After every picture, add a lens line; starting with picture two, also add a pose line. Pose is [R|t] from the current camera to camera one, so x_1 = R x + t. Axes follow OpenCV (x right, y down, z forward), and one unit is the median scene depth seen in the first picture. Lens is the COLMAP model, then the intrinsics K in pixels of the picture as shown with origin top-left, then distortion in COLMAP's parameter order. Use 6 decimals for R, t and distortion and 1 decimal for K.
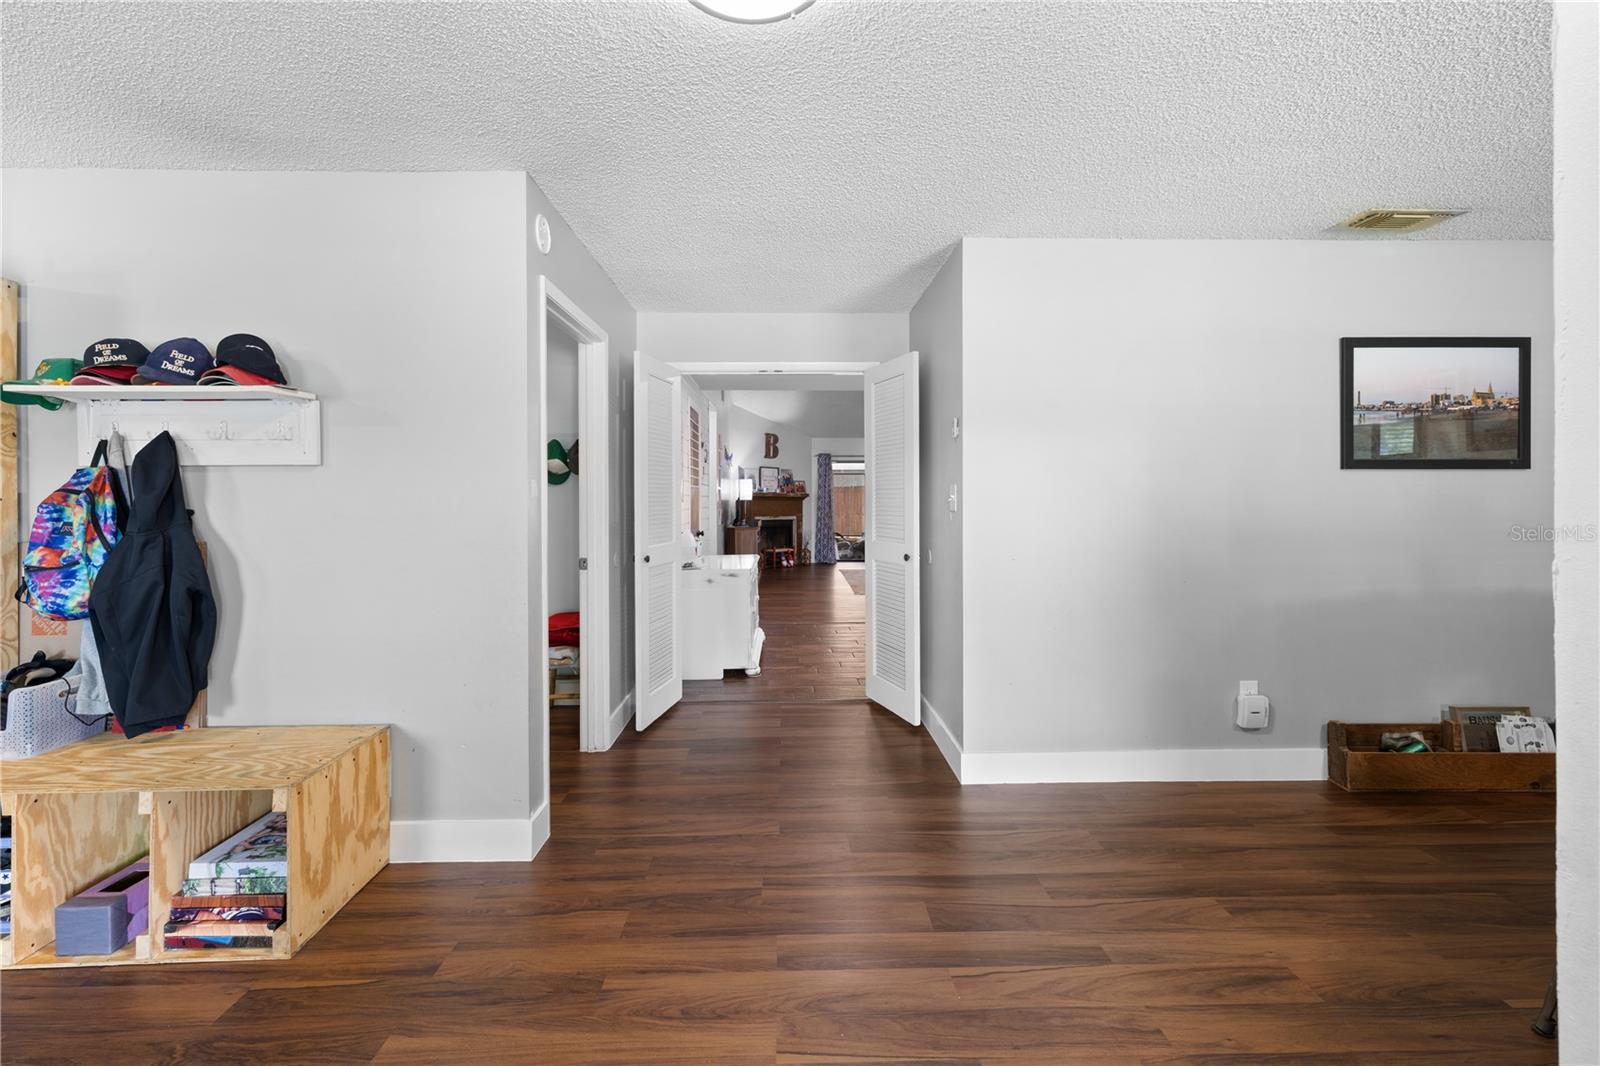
lens RADIAL K [[679.8, 0, 796.3], [0, 679.8, 499.3], [0, 0, 1]] dist [0.001433, -0.000068]
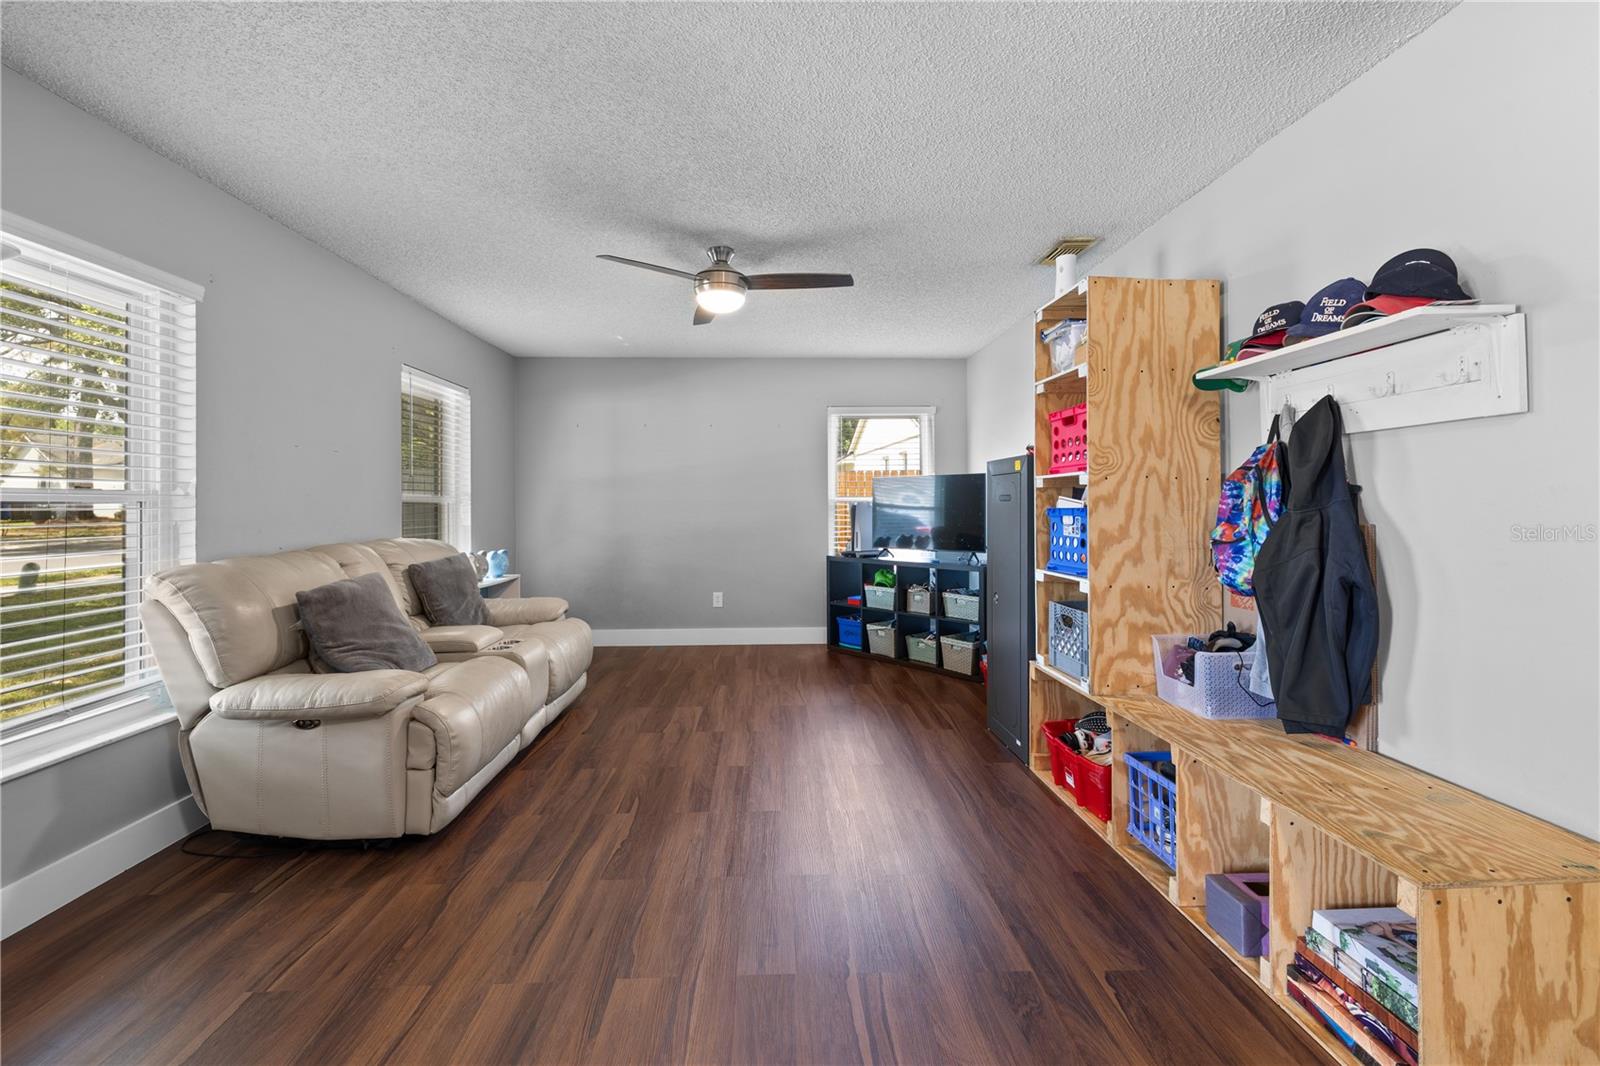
lens RADIAL K [[679.8, 0, 796.3], [0, 679.8, 499.3], [0, 0, 1]] dist [0.001433, -0.000068]
pose [[0.015686, -0.003600, -0.999870, -0.072182], [0.002176, 0.999991, -0.003566, 0.037910], [0.999875, -0.002119, 0.015694, 0.332213]]
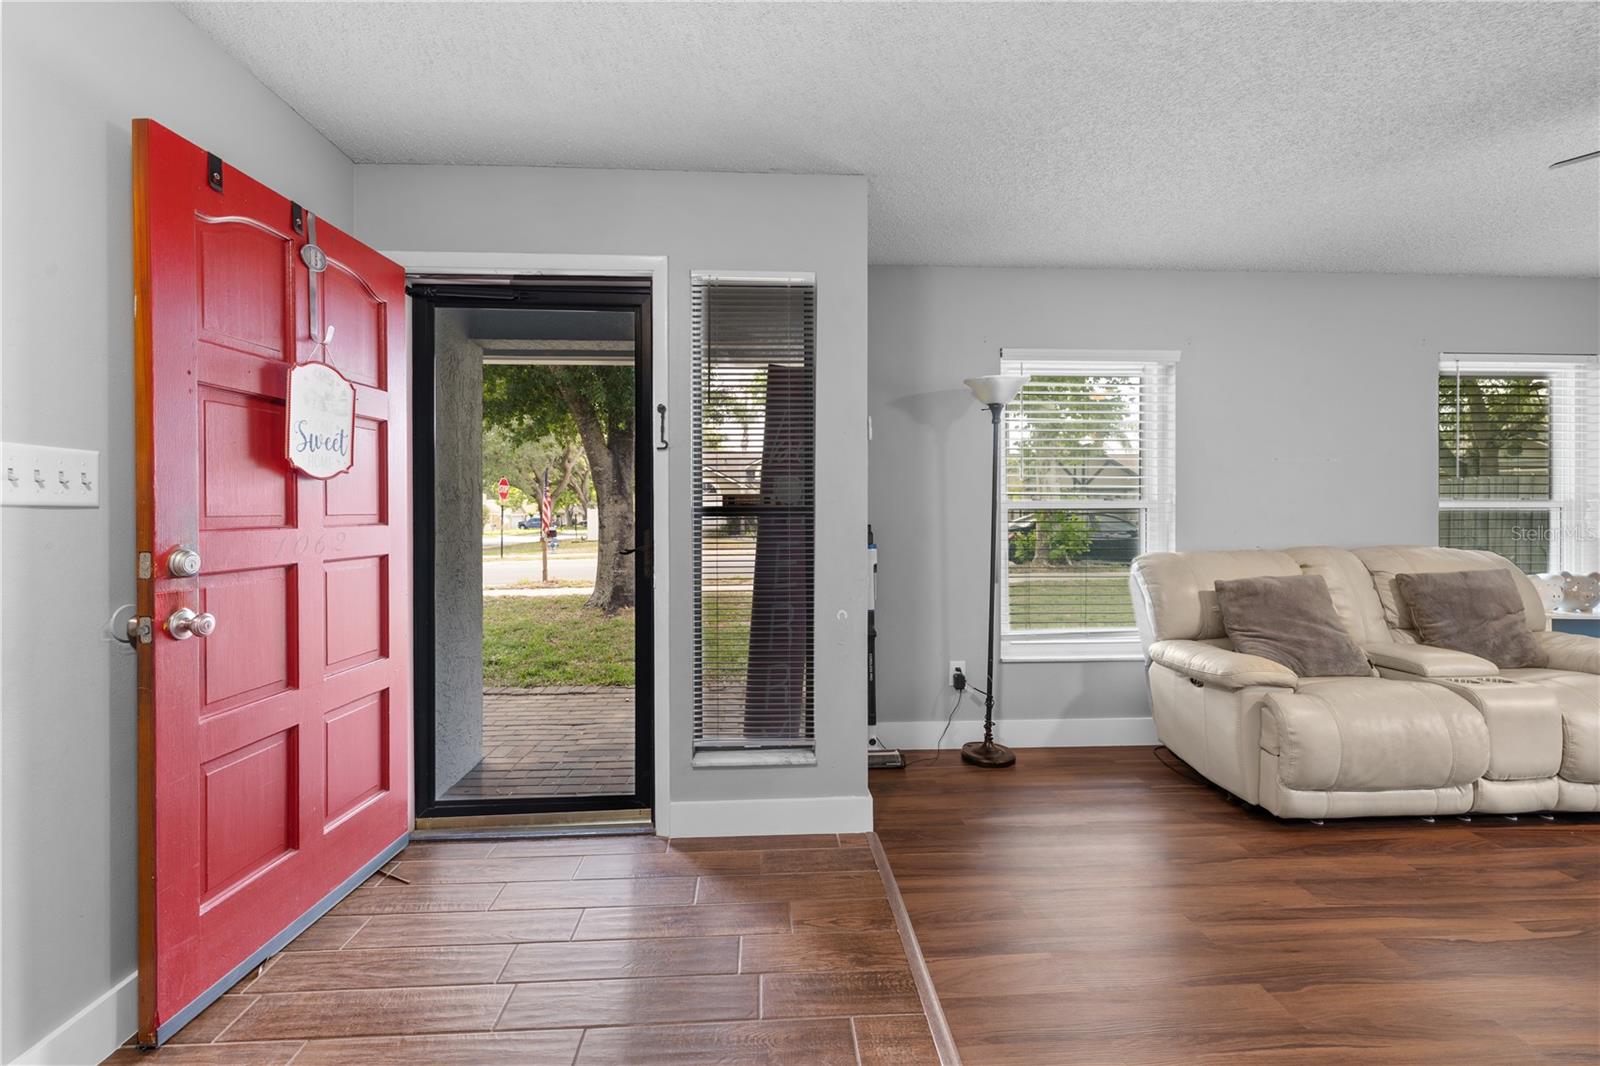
lens RADIAL K [[679.8, 0, 796.3], [0, 679.8, 499.3], [0, 0, 1]] dist [0.001433, -0.000068]
pose [[-0.999465, 0.007077, -0.031947, -0.268476], [0.007699, 0.999782, -0.019401, 0.038773], [0.031802, -0.019637, -0.999301, 0.820137]]
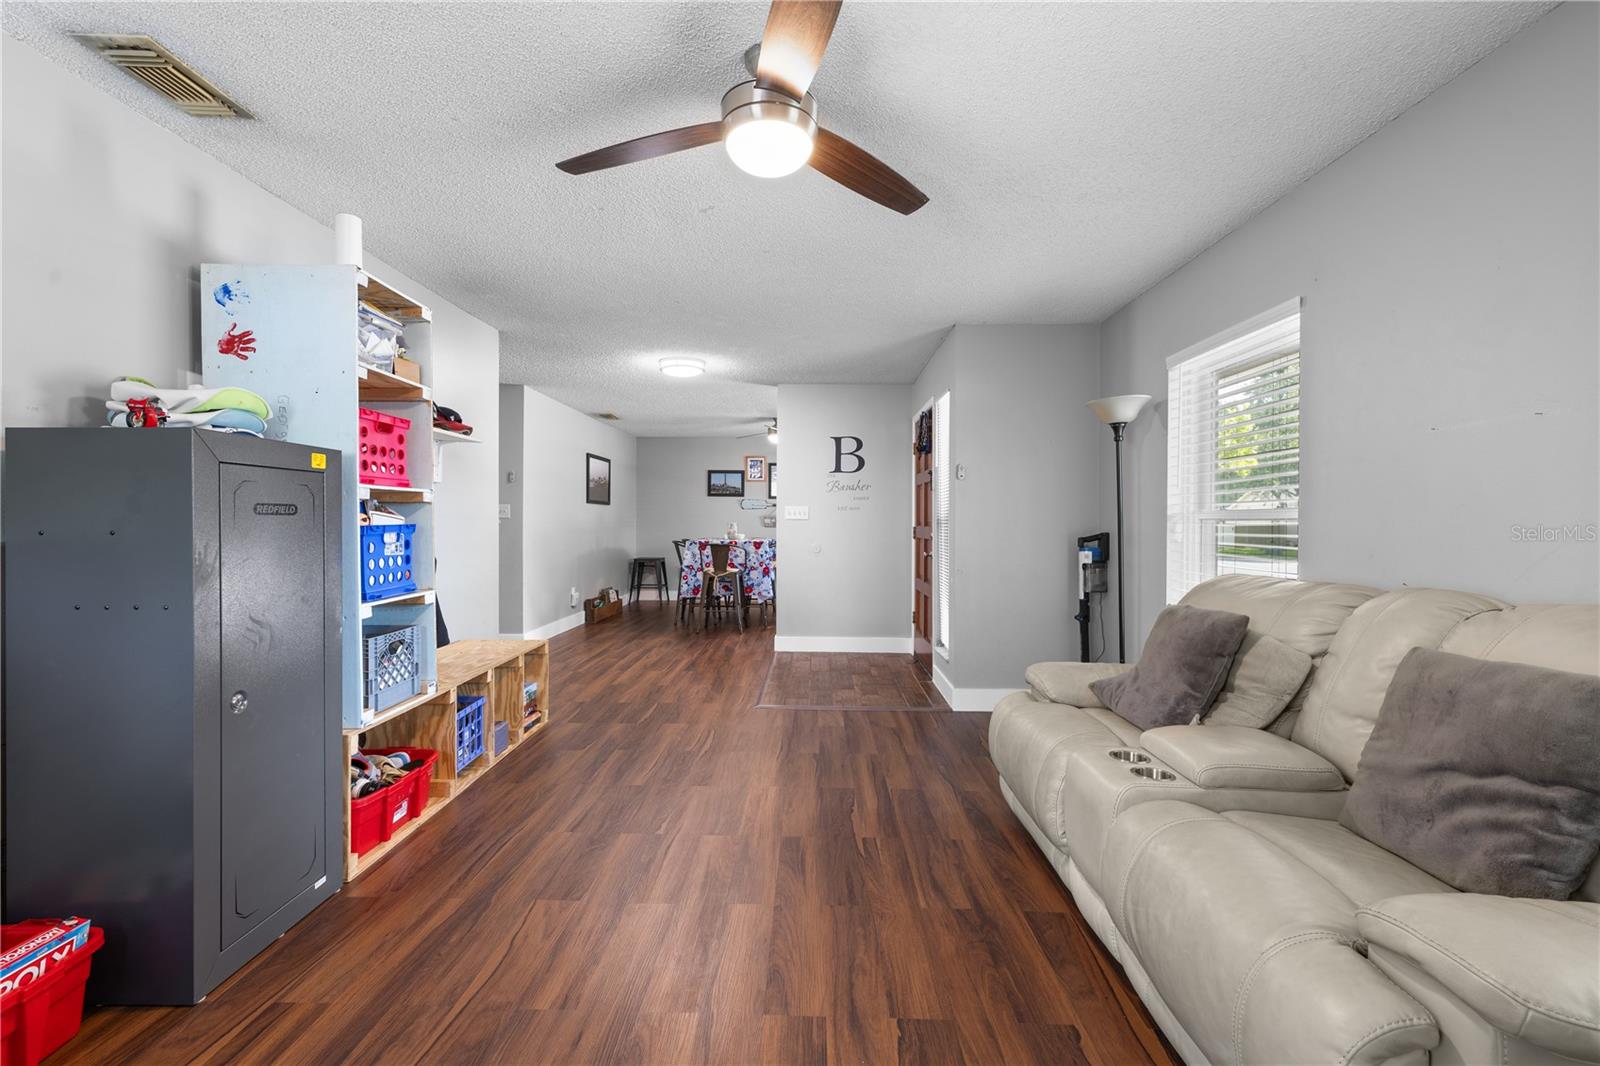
lens RADIAL K [[679.8, 0, 796.3], [0, 679.8, 499.3], [0, 0, 1]] dist [0.001433, -0.000068]
pose [[0.052172, 0.029447, 0.998204, -2.090678], [-0.003346, 0.999565, -0.029312, 0.038916], [-0.998633, -0.001810, 0.052248, 0.143549]]
